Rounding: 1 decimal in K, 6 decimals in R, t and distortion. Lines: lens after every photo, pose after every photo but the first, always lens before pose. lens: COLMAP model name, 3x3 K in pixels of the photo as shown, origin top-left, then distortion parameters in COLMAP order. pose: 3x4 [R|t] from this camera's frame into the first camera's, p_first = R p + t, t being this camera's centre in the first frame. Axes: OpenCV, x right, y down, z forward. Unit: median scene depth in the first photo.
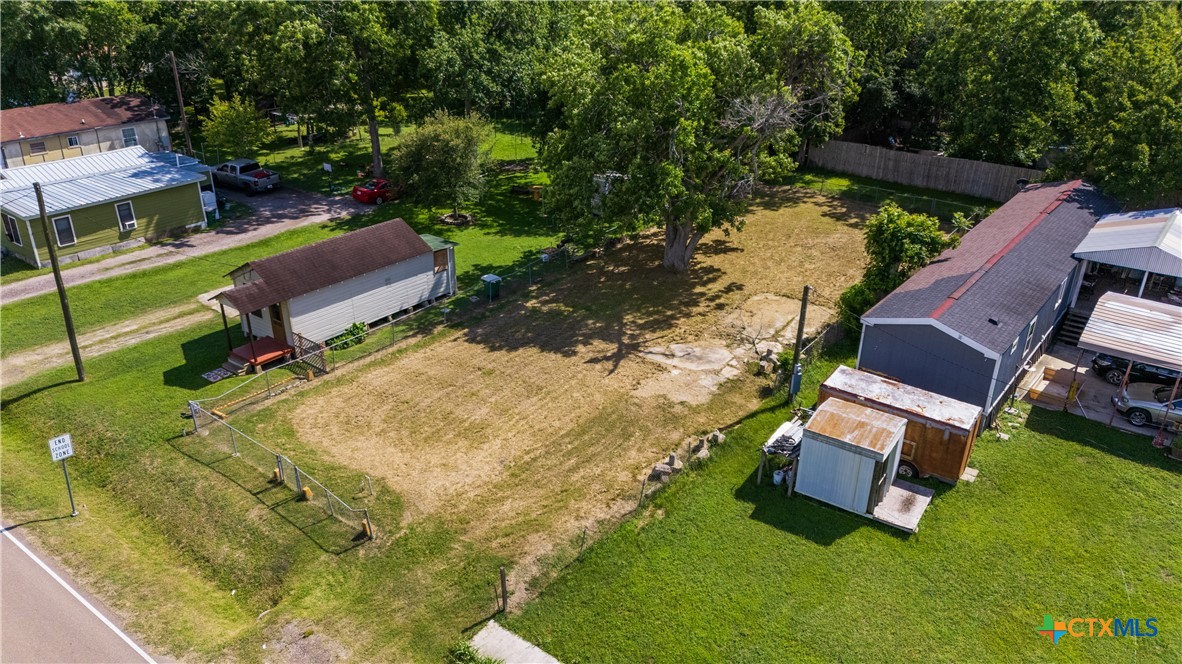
lens RADIAL K [[865.9, 0, 593.1], [0, 865.9, 346.7], [0, 0, 1]] dist [0.079390, -0.071526]
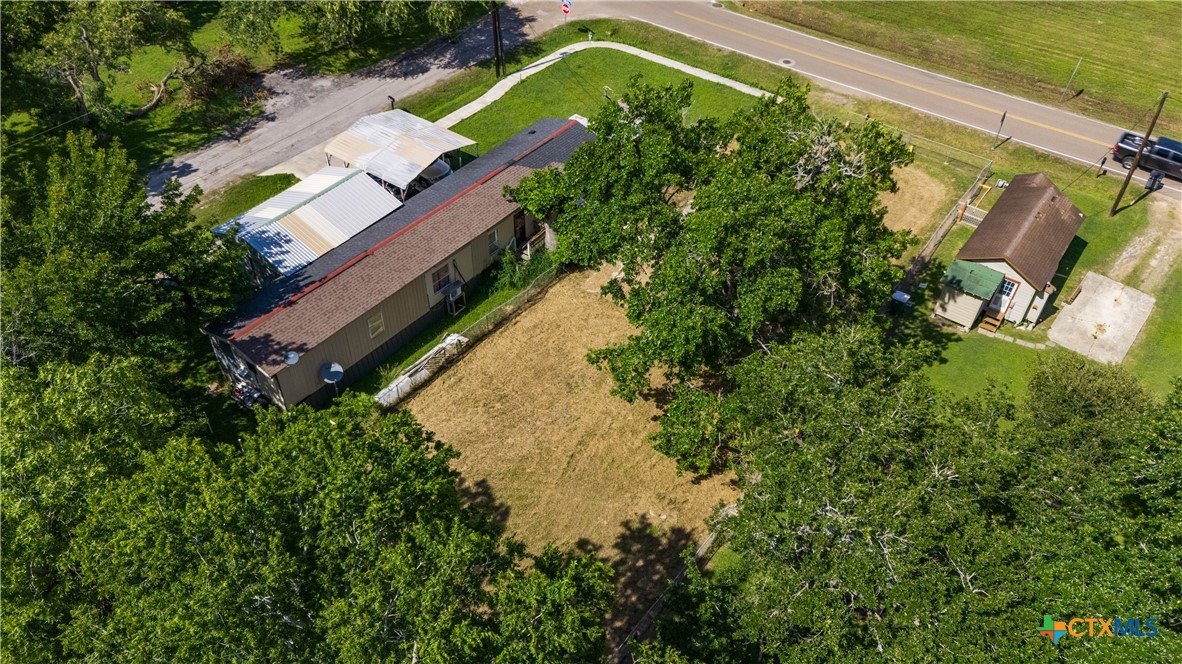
lens RADIAL K [[868.0, 0, 590.7], [0, 868.0, 349.5], [0, 0, 1]] dist [0.037033, -0.000697]
pose [[-0.999130, -0.016218, -0.038411, 0.356063], [-0.041657, 0.349517, 0.936003, -1.231659], [-0.001755, 0.936790, -0.349889, 1.708606]]
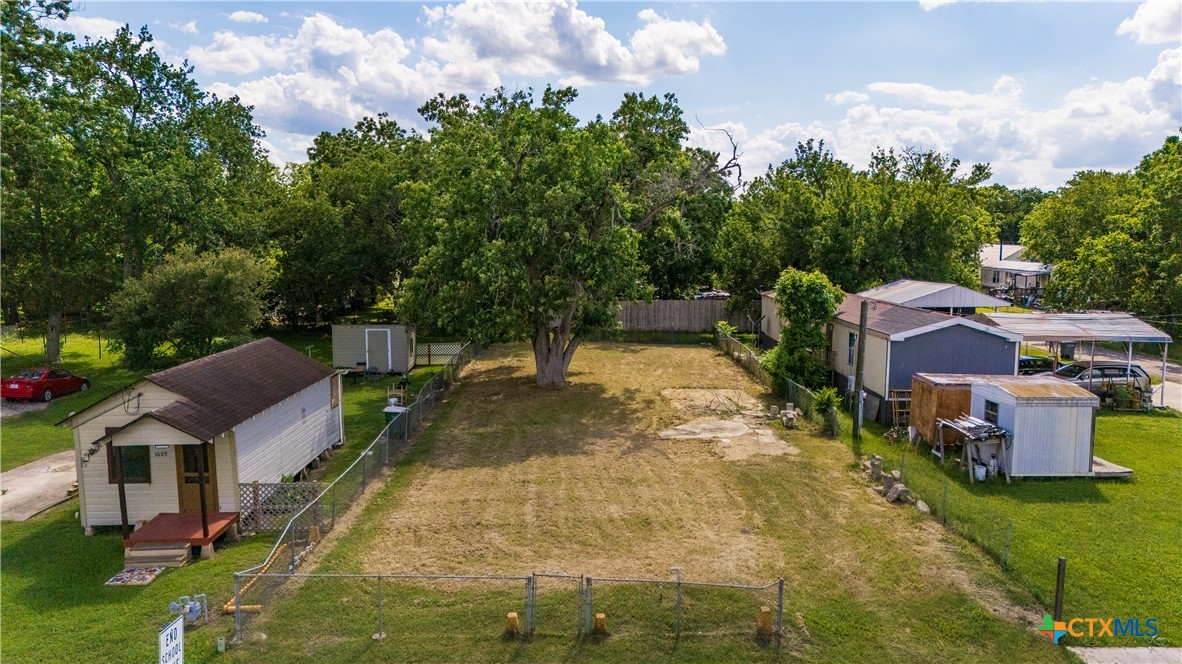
lens RADIAL K [[868.0, 0, 590.7], [0, 868.0, 349.5], [0, 0, 1]] dist [0.037033, -0.000697]
pose [[0.786567, -0.090981, 0.610766, -0.515408], [0.276234, 0.936446, -0.216250, 0.092932], [-0.552274, 0.338809, 0.761709, 0.394166]]
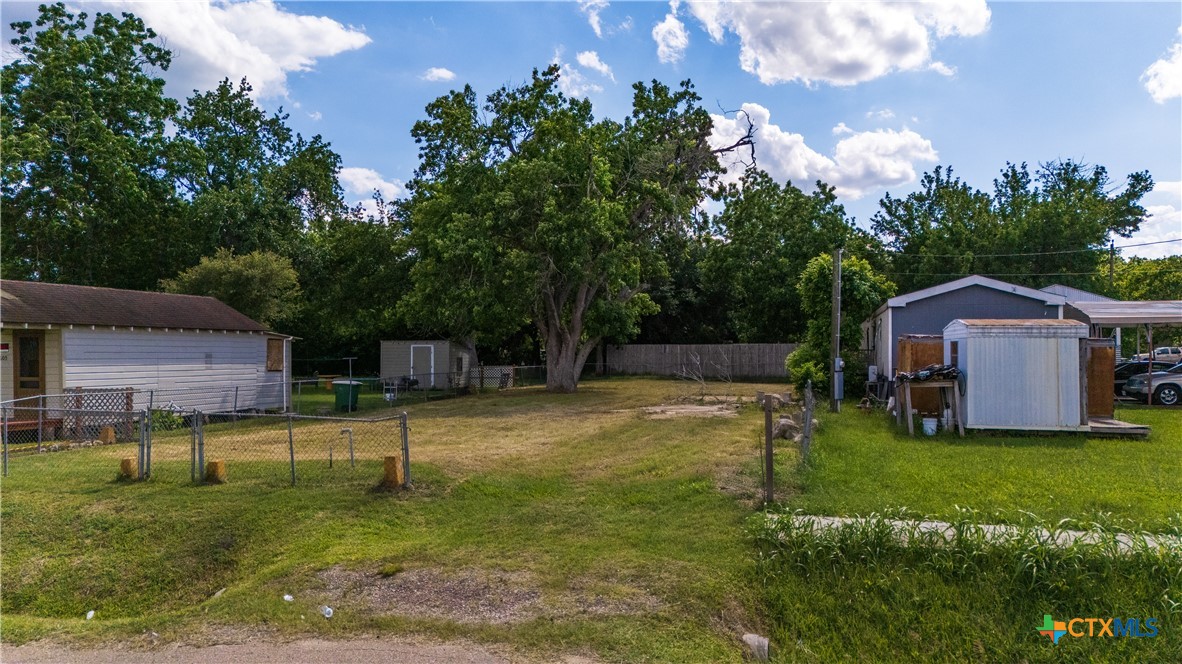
lens RADIAL K [[865.9, 0, 593.1], [0, 865.9, 346.7], [0, 0, 1]] dist [0.079390, -0.071526]
pose [[0.920685, -0.013067, 0.390087, -0.251177], [0.183484, 0.896606, -0.403027, 0.262988], [-0.344488, 0.442636, 0.827890, 0.384958]]
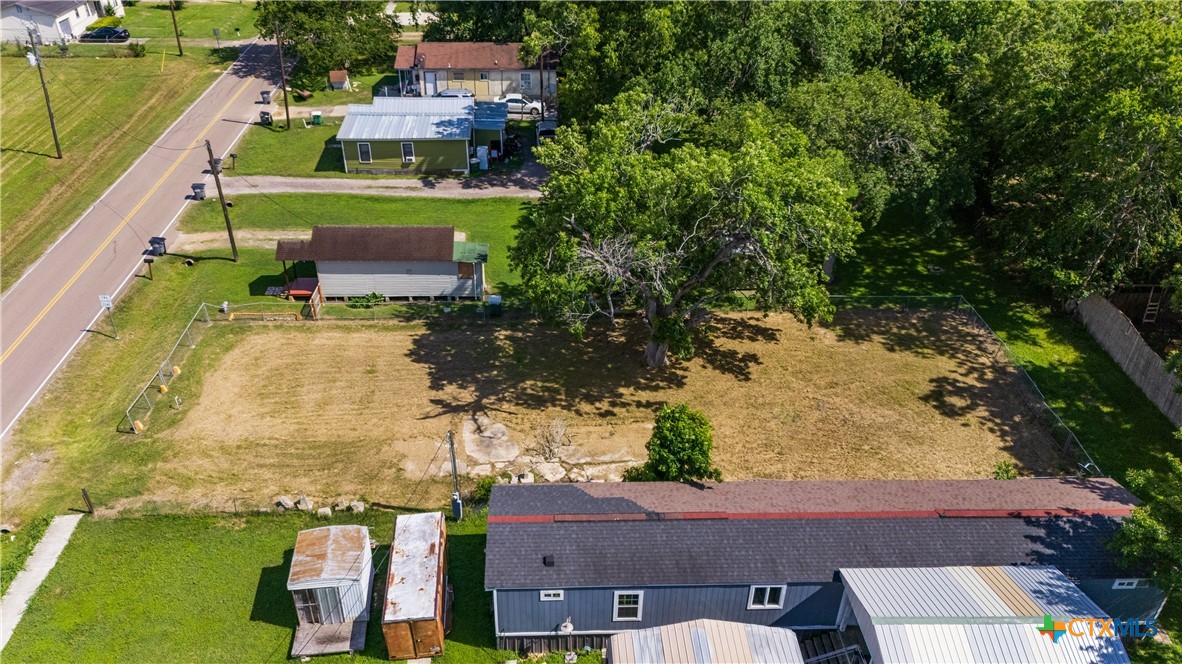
lens RADIAL K [[865.9, 0, 593.1], [0, 865.9, 346.7], [0, 0, 1]] dist [0.079390, -0.071526]
pose [[0.646499, 0.427650, -0.631787, 0.869417], [-0.342787, 0.902651, 0.260226, -0.441280], [0.681569, 0.048333, 0.730156, 0.292214]]
